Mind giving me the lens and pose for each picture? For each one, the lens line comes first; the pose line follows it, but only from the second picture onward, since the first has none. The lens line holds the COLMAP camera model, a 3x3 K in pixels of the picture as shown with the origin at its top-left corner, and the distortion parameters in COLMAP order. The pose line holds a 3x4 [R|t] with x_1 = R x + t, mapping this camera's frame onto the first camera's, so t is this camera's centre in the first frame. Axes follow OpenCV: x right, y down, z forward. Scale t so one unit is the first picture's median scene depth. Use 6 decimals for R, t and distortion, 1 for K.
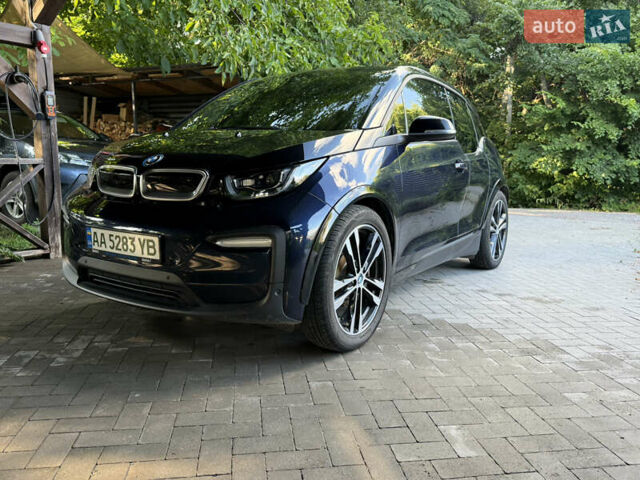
lens RADIAL K [[519.5, 0, 320.0], [0, 519.5, 240.0], [0, 0, 1]] dist [0.132263, -0.228784]
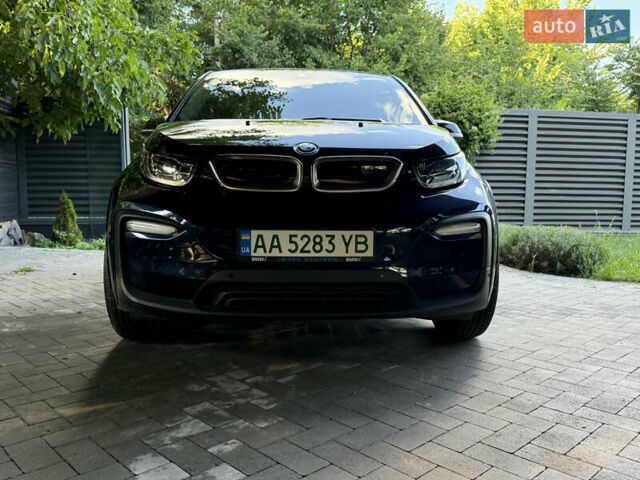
lens RADIAL K [[549.1, 0, 319.5], [0, 549.1, 237.1], [0, 0, 1]] dist [0.125799, -0.238034]
pose [[0.812548, -0.061064, 0.579687, -0.800559], [0.098620, 0.994562, -0.033468, 0.023960], [-0.574491, 0.084363, 0.814151, 0.258176]]
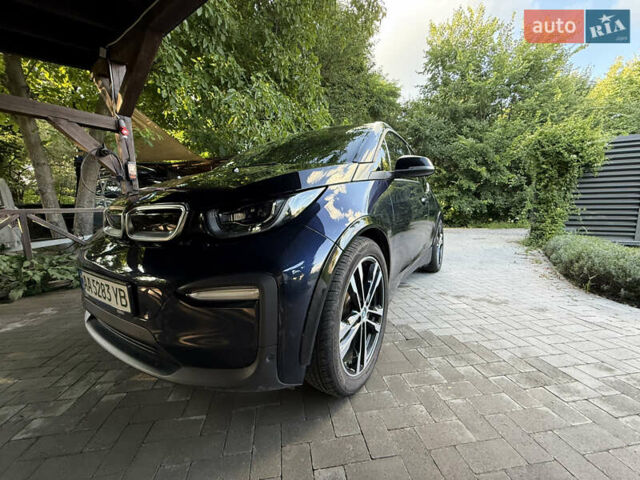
lens RADIAL K [[255.4, 0, 319.0], [0, 255.4, 238.9], [0, 0, 1]] dist [0.000946, -0.000007]
pose [[0.999373, -0.035174, 0.004002, -0.003142], [0.035272, 0.998995, -0.027644, -0.051375], [-0.003025, 0.027768, 0.999610, 0.514960]]
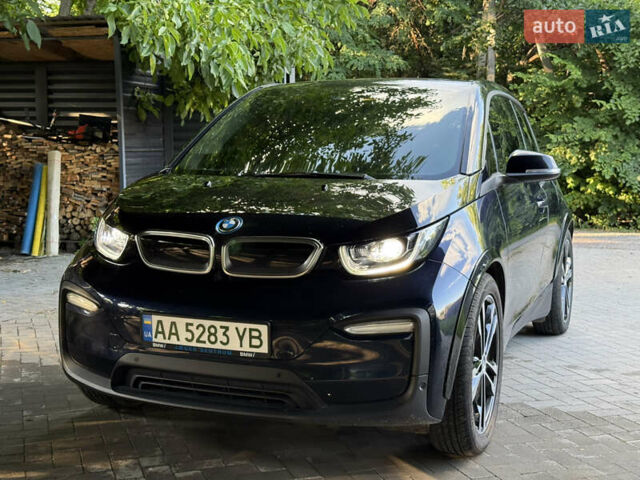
lens RADIAL K [[900.0, 0, 320.0], [0, 900.0, 240.0], [0, 0, 1]] dist [0.235473, -0.584010]
pose [[0.982088, -0.031033, 0.185852, -0.420251], [0.039165, 0.998422, -0.040247, -0.067279], [-0.184310, 0.046805, 0.981753, -0.339475]]
